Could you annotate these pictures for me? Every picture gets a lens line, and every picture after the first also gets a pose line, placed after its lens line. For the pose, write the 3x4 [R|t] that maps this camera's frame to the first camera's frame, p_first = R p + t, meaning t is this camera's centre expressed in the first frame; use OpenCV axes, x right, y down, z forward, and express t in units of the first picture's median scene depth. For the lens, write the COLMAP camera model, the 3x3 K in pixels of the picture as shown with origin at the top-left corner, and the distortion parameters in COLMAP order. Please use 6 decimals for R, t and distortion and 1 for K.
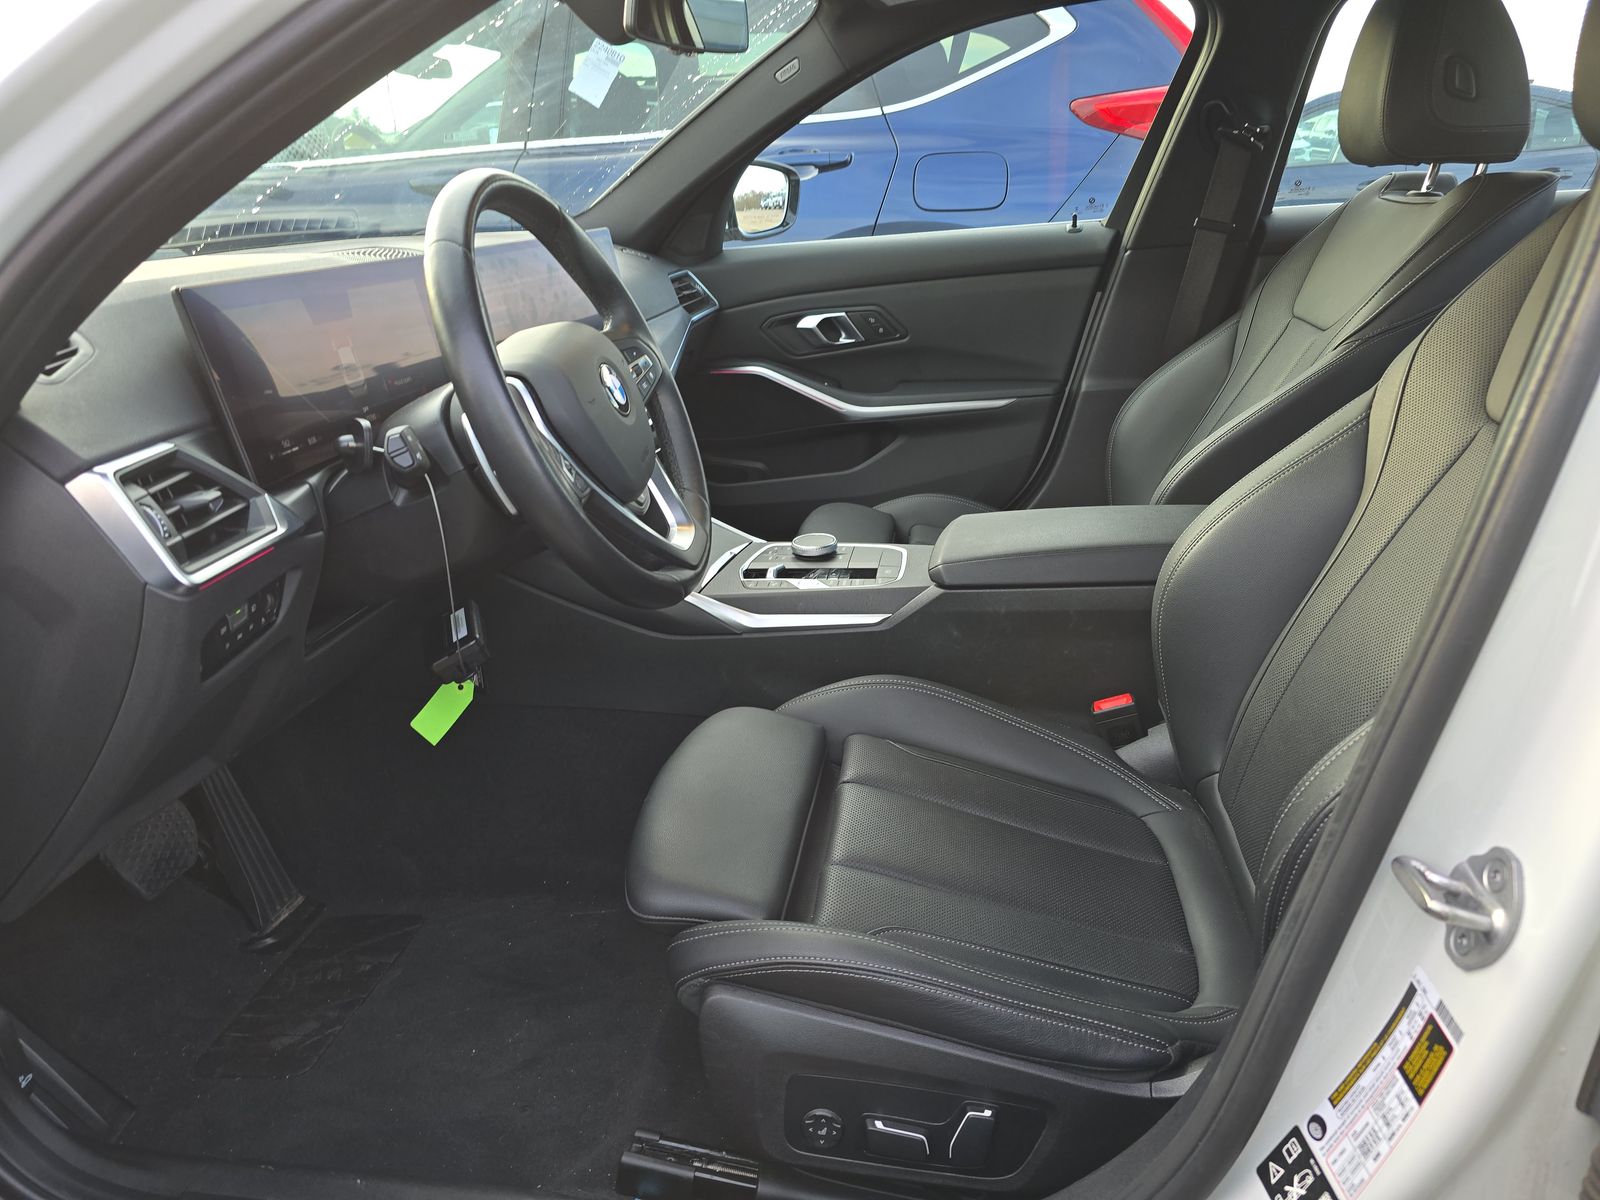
lens RADIAL K [[1091.9, 0, 795.1], [0, 1091.9, 606.4], [0, 0, 1]] dist [0.024551, -0.024657]
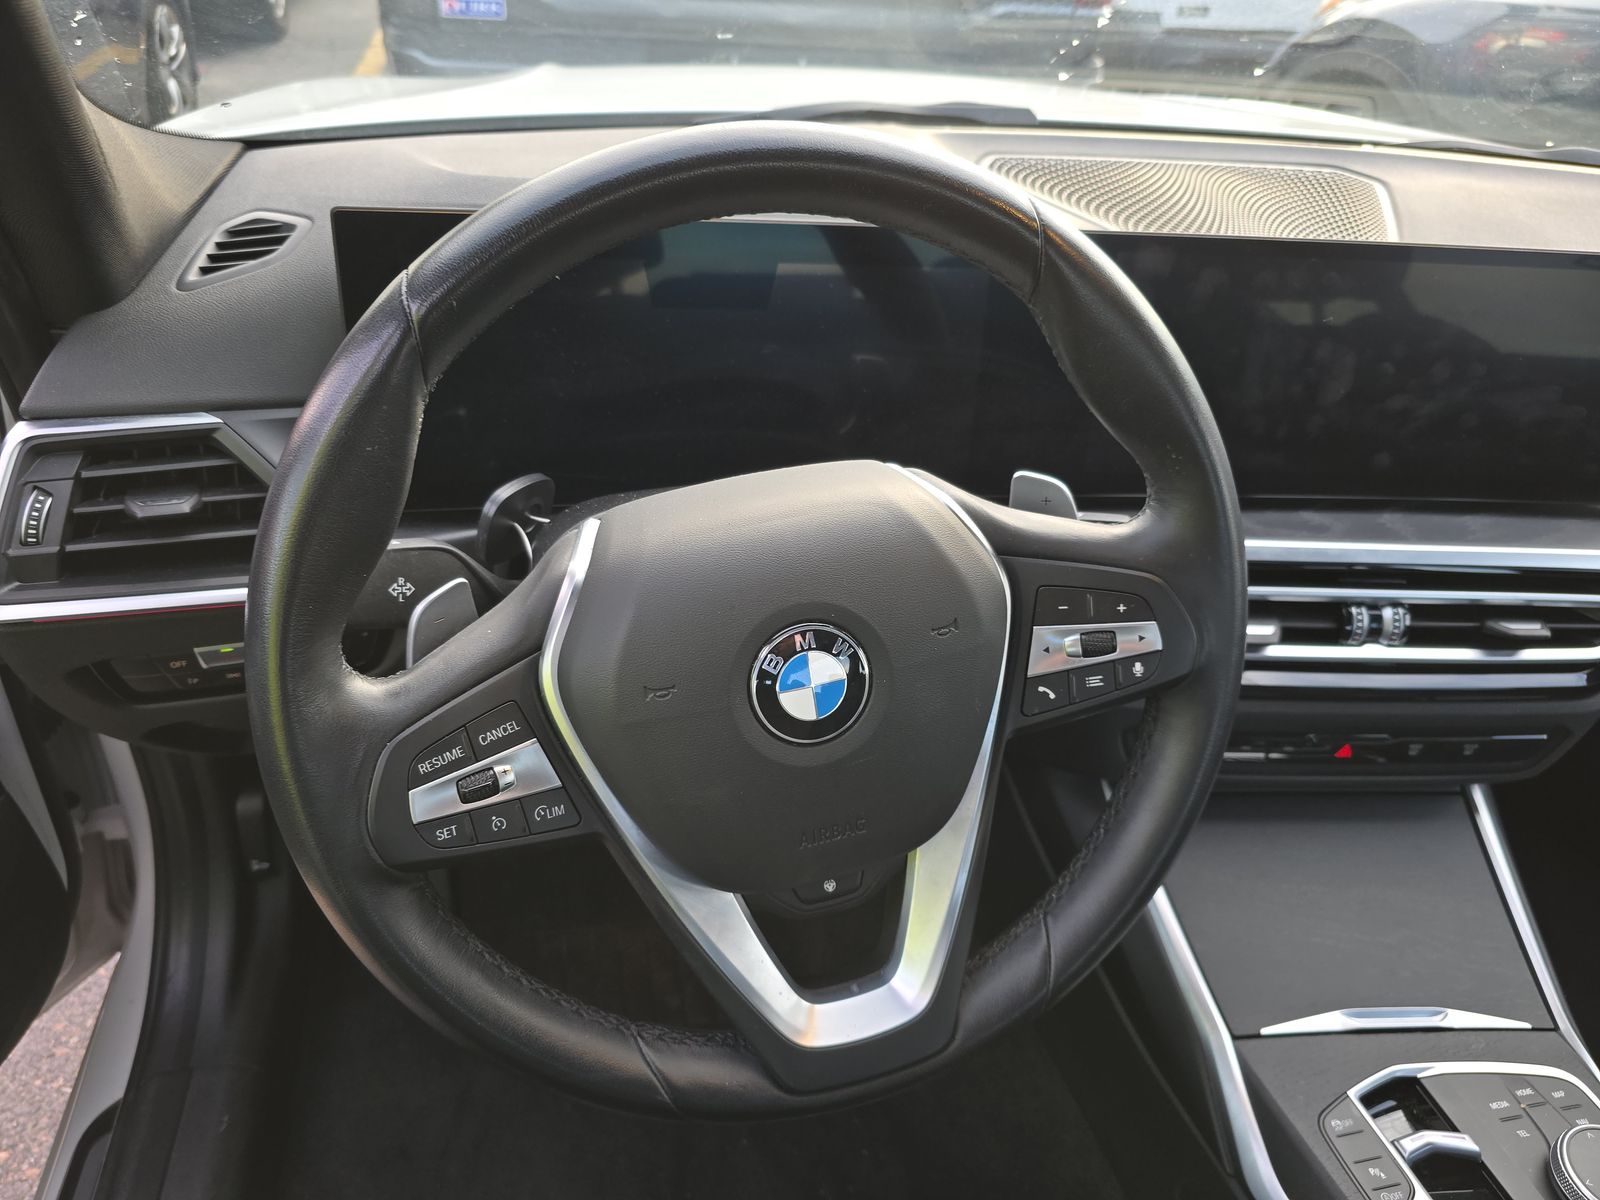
lens RADIAL K [[1091.9, 0, 795.1], [0, 1091.9, 606.4], [0, 0, 1]] dist [0.024551, -0.024657]
pose [[0.369846, 0.560620, -0.740891, 0.102870], [-0.425942, 0.811007, 0.401049, -0.309822], [0.825704, 0.167251, 0.538739, 0.596257]]
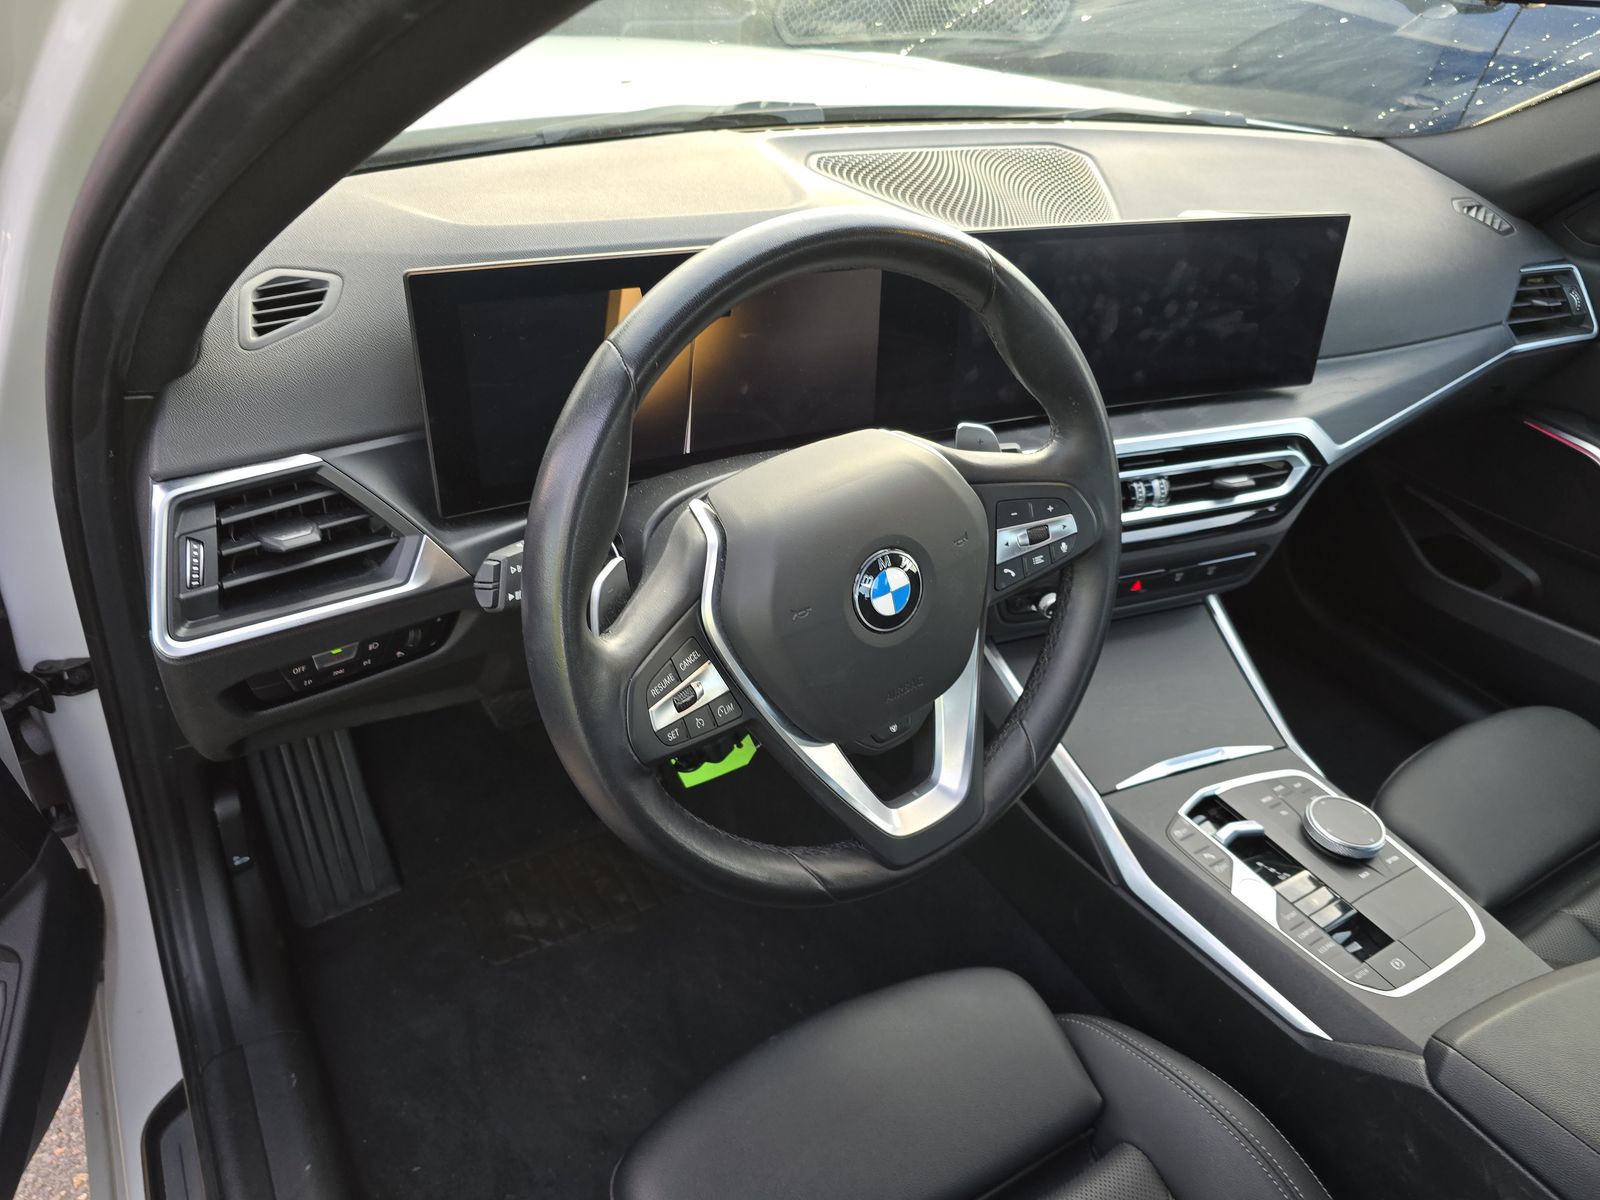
lens RADIAL K [[1080.4, 0, 800.0], [0, 1080.4, 600.0], [0, 0, 1]] dist [0.031209, -0.003734]
pose [[0.640273, 0.523435, -0.562199, 0.121763], [-0.396572, 0.852055, 0.341660, -0.305769], [0.657861, 0.004197, 0.753128, 0.388704]]
